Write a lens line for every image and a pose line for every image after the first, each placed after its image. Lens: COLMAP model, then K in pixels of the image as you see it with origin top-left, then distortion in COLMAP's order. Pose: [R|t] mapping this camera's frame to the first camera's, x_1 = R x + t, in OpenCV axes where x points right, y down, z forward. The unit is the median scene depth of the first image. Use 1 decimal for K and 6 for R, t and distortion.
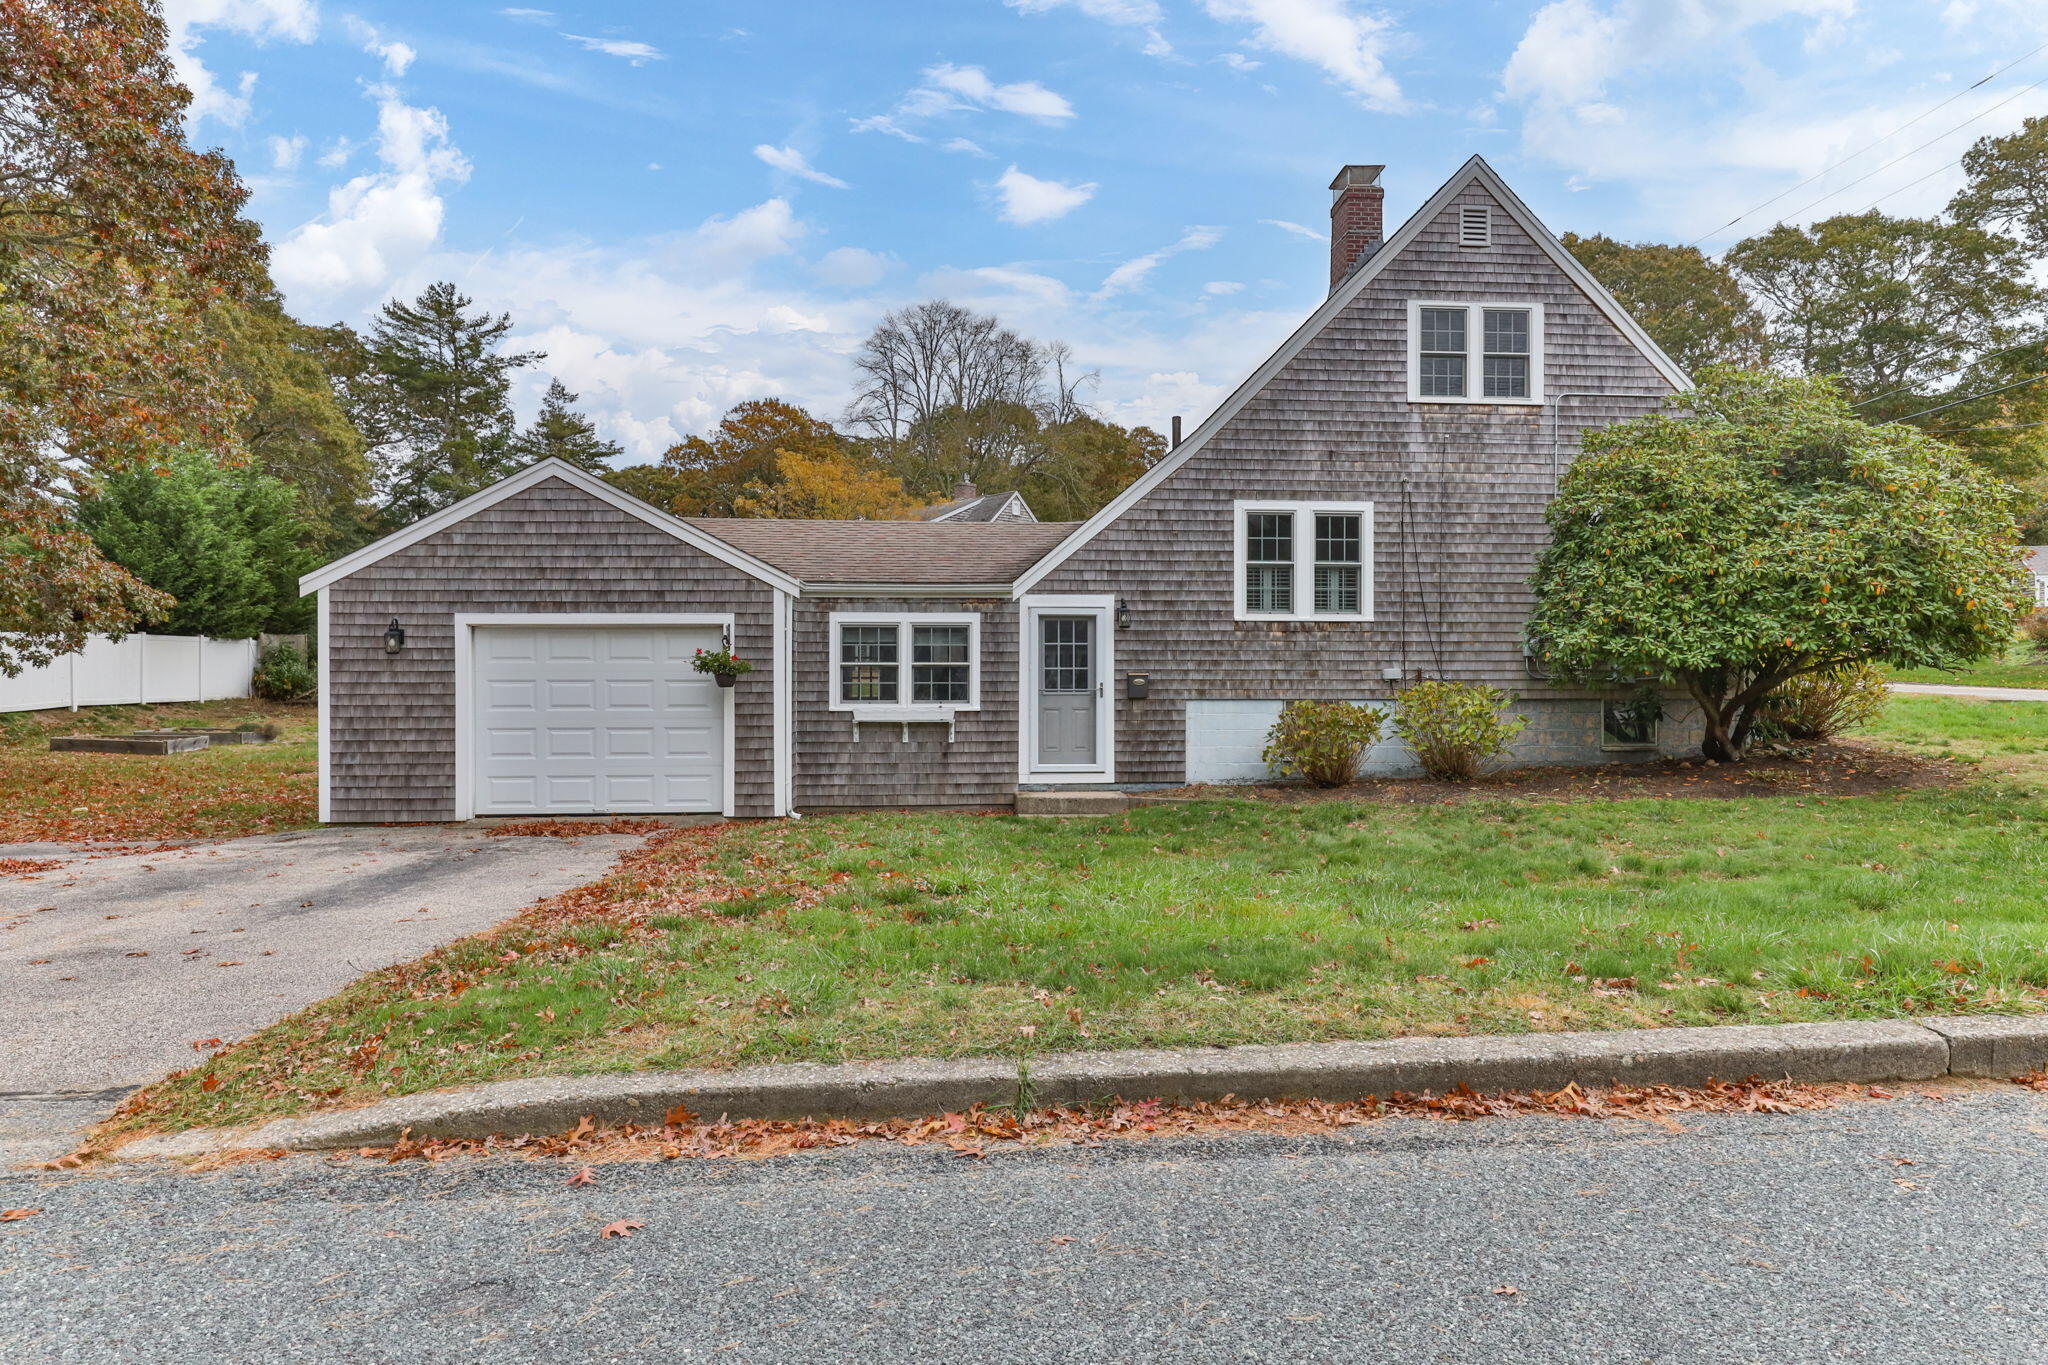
lens RADIAL K [[1173.5, 0, 1023.7], [0, 1173.5, 686.0], [0, 0, 1]] dist [-0.003586, 0.000479]
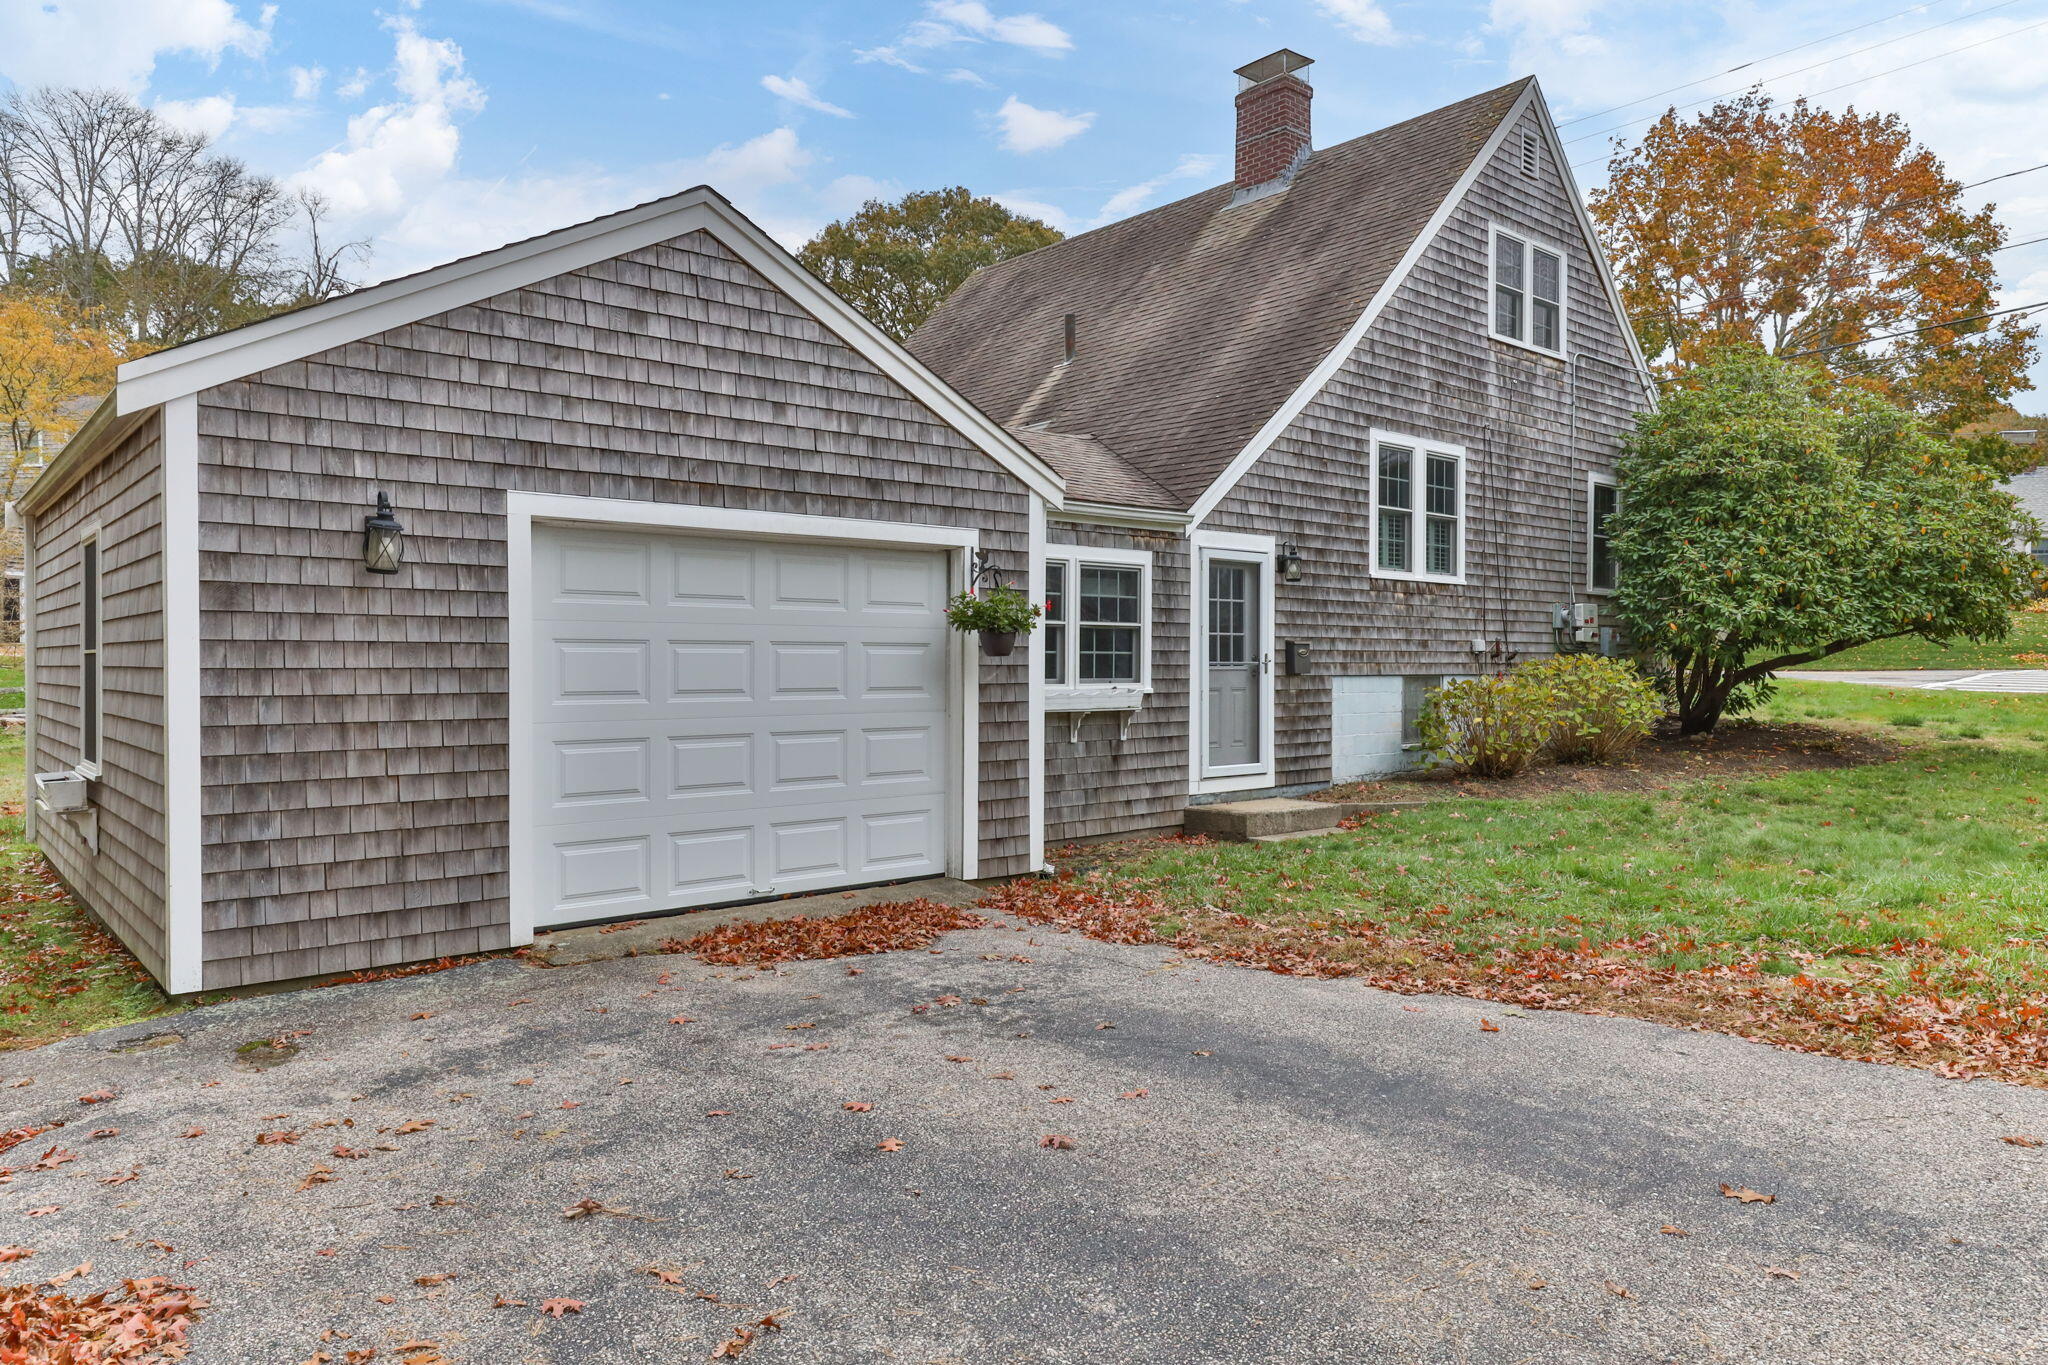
lens RADIAL K [[1324.9, 0, 1025.3], [0, 1324.9, 676.3], [0, 0, 1]] dist [0.007918, -0.002337]
pose [[0.802683, -0.004373, 0.596390, -0.562279], [0.000613, 0.999979, 0.006507, 0.005991], [-0.596406, -0.004858, 0.802668, 0.417426]]
